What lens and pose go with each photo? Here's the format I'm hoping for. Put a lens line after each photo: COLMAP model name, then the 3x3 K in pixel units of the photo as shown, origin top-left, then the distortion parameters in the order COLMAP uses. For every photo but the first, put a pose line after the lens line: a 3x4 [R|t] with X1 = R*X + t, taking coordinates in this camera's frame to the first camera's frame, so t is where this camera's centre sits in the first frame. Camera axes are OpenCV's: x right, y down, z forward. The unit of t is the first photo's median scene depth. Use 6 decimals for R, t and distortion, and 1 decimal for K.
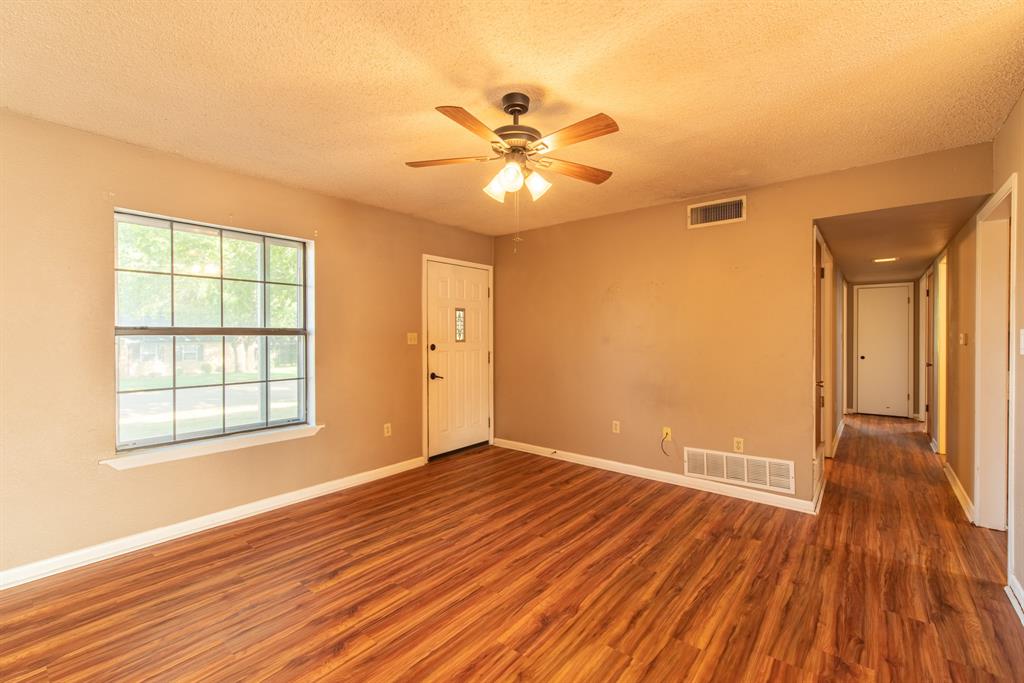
lens RADIAL K [[440.6, 0, 514.7], [0, 440.6, 336.4], [0, 0, 1]] dist [0.003954, -0.000323]
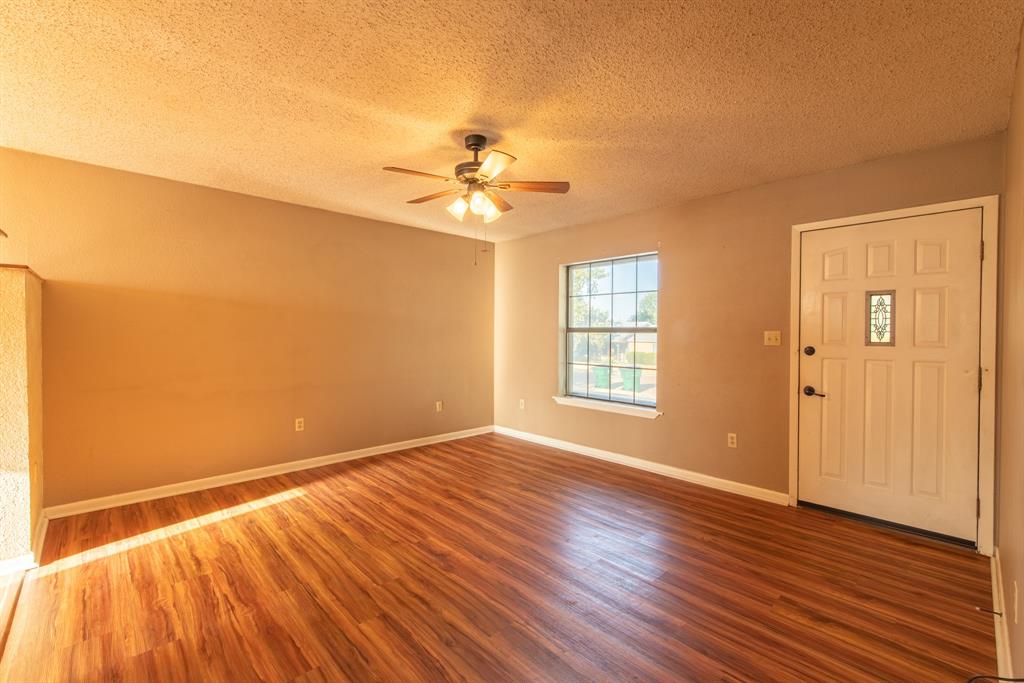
lens RADIAL K [[440.6, 0, 514.7], [0, 440.6, 336.4], [0, 0, 1]] dist [0.003954, -0.000323]
pose [[-0.124710, 0.009322, -0.992149, 0.804770], [-0.010702, 0.999885, 0.010740, -0.002054], [0.992135, 0.011957, -0.124596, 0.843268]]
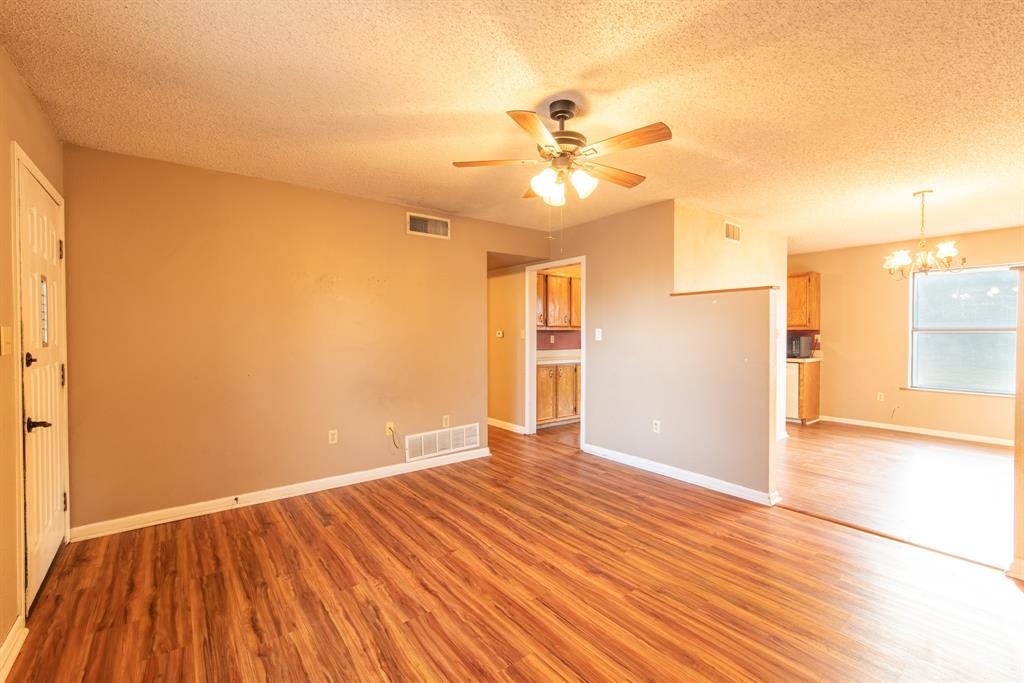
lens RADIAL K [[440.6, 0, 514.7], [0, 440.6, 336.4], [0, 0, 1]] dist [0.003954, -0.000323]
pose [[0.225911, -0.010558, 0.974091, -0.697713], [0.006503, 0.999935, 0.009330, -0.000134], [-0.974126, 0.004227, 0.225965, 0.582363]]
